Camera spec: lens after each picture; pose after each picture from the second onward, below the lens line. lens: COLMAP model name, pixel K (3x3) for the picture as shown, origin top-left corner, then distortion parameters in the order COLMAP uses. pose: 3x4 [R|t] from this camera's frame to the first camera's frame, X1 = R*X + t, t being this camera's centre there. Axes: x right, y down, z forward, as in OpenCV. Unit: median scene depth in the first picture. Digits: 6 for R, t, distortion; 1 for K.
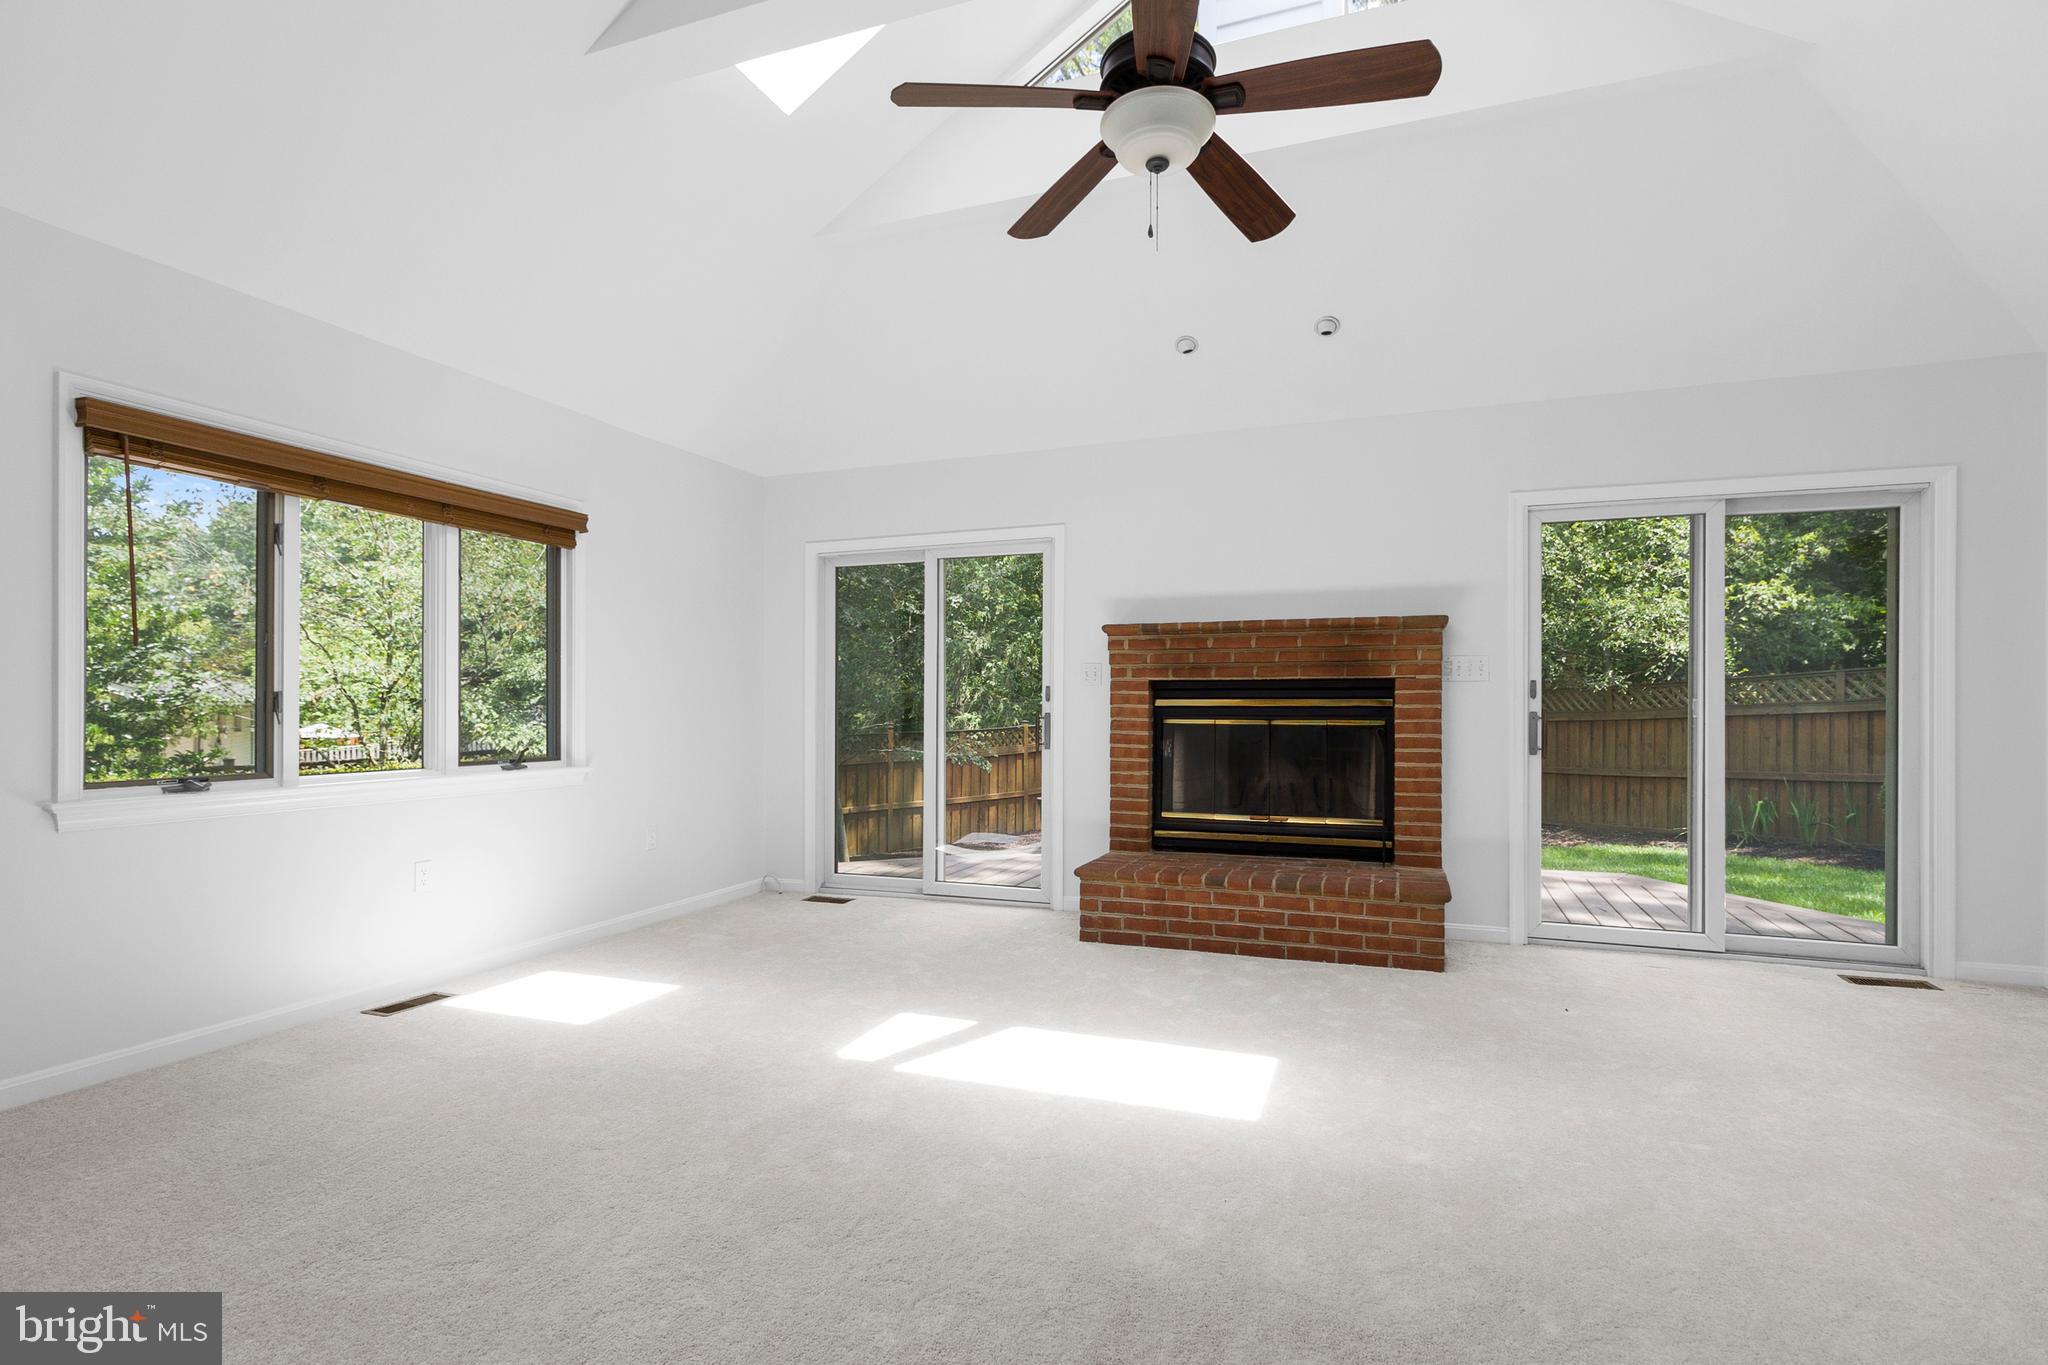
lens RADIAL K [[958.3, 0, 1047.3], [0, 958.3, 726.5], [0, 0, 1]] dist [-0.000592, -0.000240]
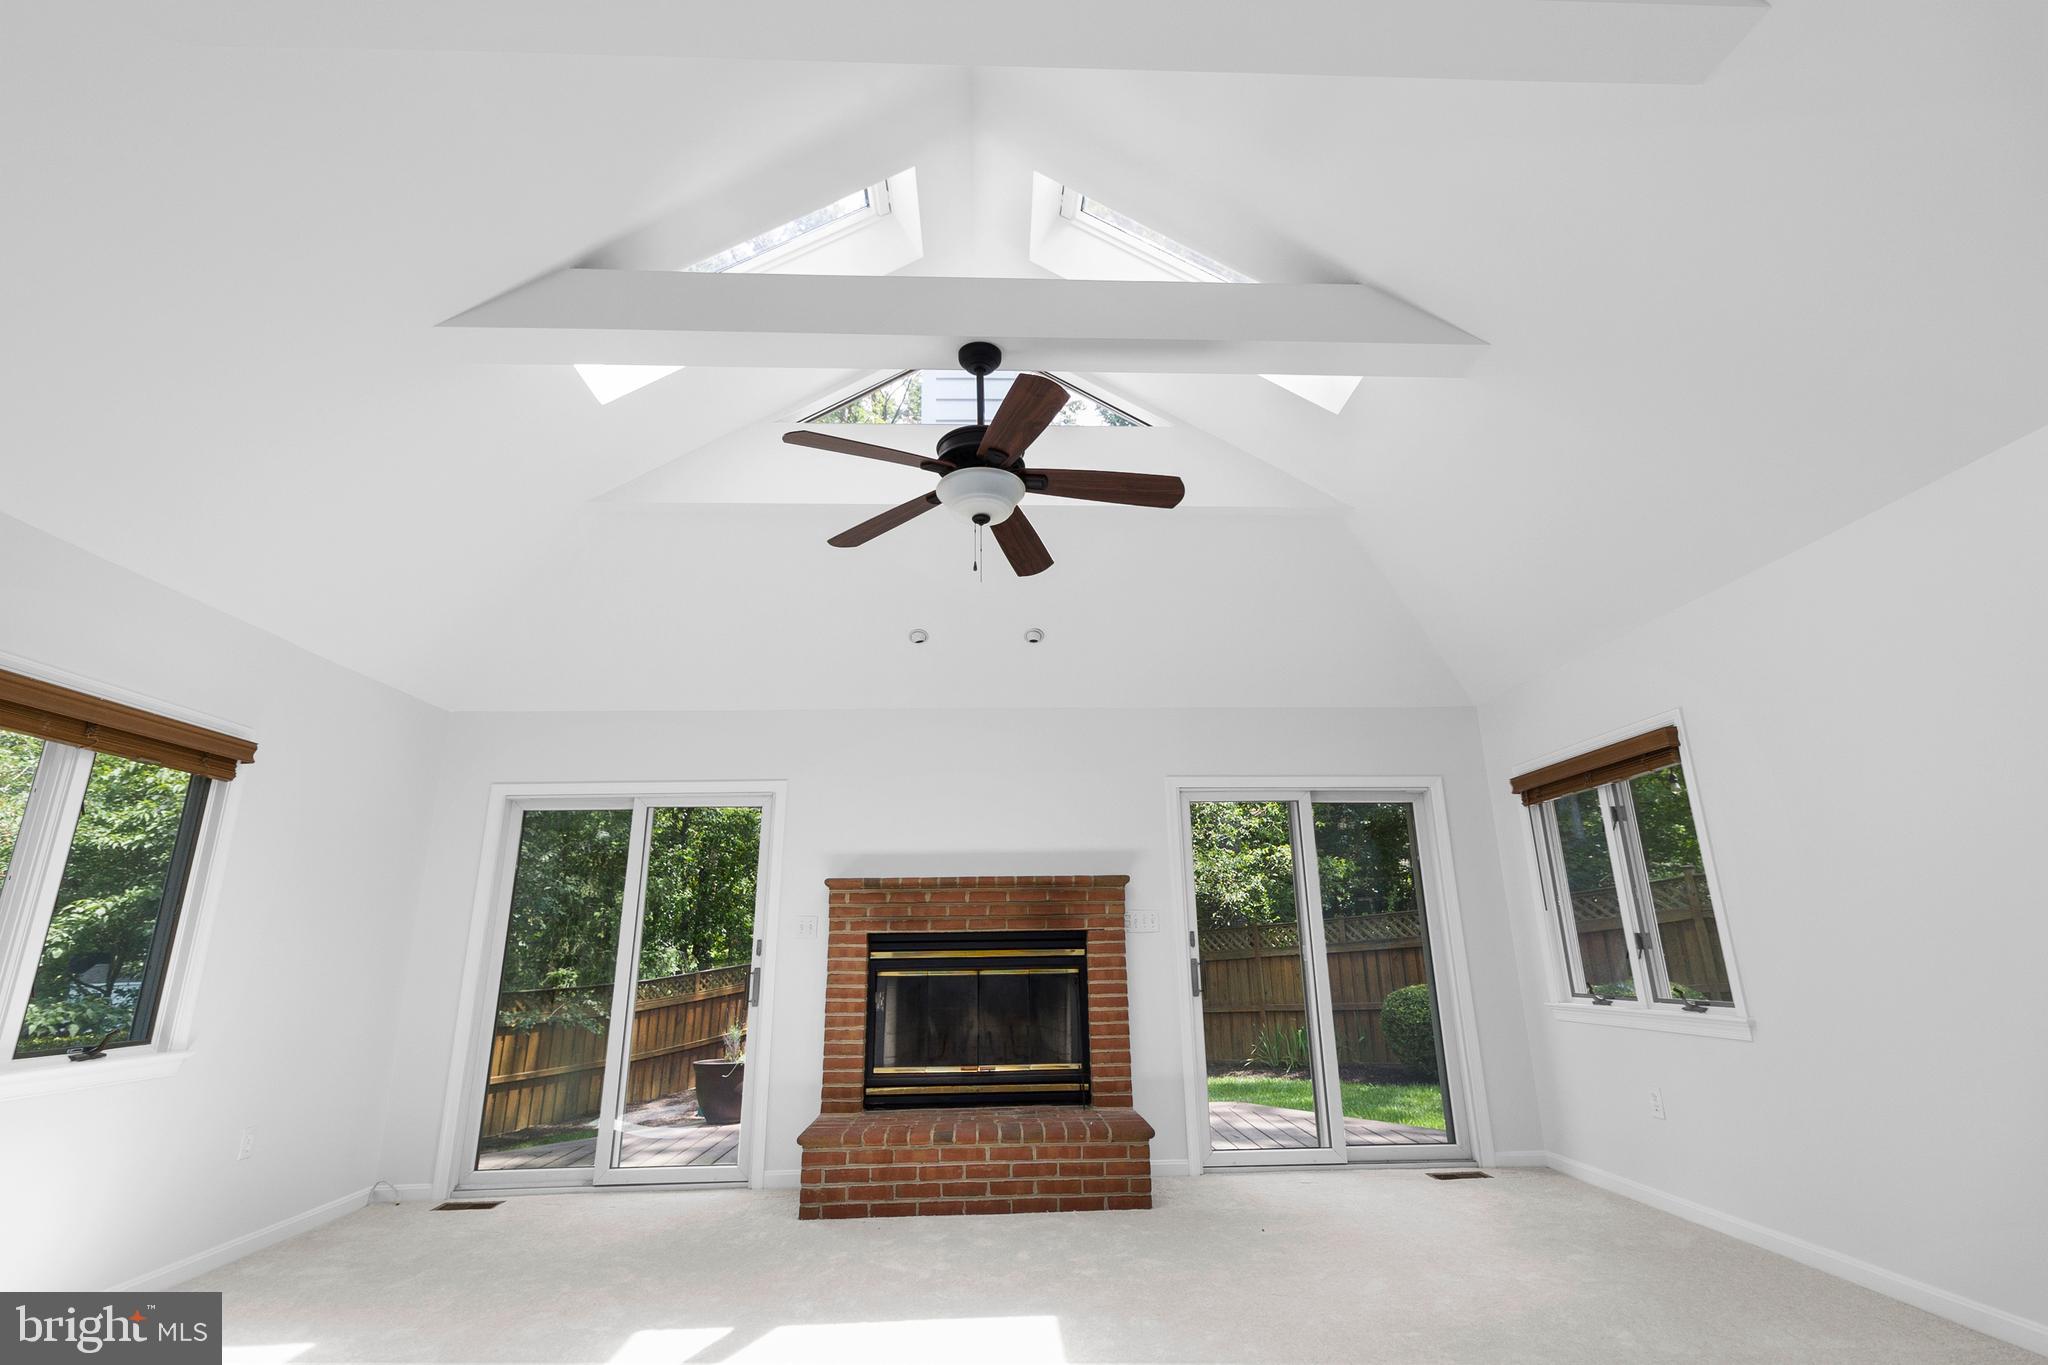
lens RADIAL K [[958.3, 0, 991.9], [0, 958.3, 693.8], [0, 0, 1]] dist [-0.000592, -0.000240]
pose [[0.921717, 0.086102, 0.378185, -0.195901], [0.023922, 0.960572, -0.276999, -0.007033], [-0.387124, 0.264362, 0.883316, -0.039582]]
